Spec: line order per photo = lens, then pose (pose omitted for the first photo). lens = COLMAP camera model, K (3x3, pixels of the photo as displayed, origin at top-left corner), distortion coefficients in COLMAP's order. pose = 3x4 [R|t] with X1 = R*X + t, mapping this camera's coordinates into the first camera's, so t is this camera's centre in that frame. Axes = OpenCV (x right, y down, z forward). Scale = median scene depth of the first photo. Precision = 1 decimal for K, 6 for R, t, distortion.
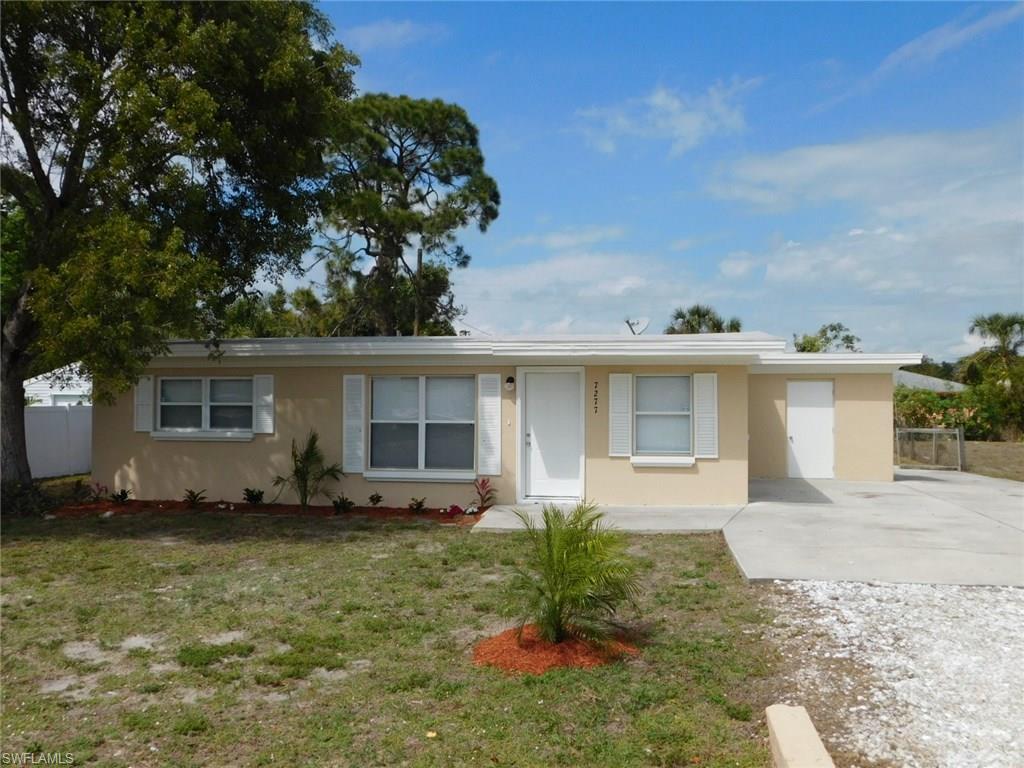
lens RADIAL K [[891.5, 0, 512.1], [0, 891.5, 386.4], [0, 0, 1]] dist [-0.001532, 0.004425]
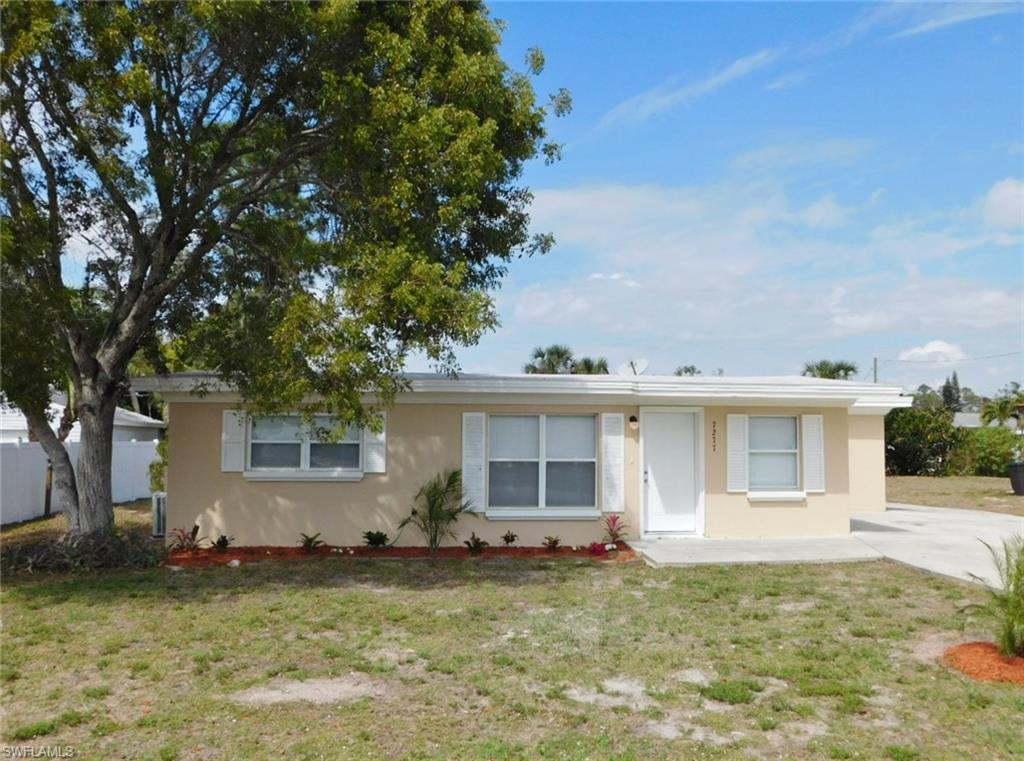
lens RADIAL K [[901.9, 0, 512.1], [0, 901.9, 378.3], [0, 0, 1]] dist [-0.001889, -0.008259]
pose [[0.965901, 0.019337, 0.258187, -0.401271], [-0.006696, 0.998739, -0.049751, -0.001497], [-0.258824, 0.046326, 0.964813, 0.024439]]
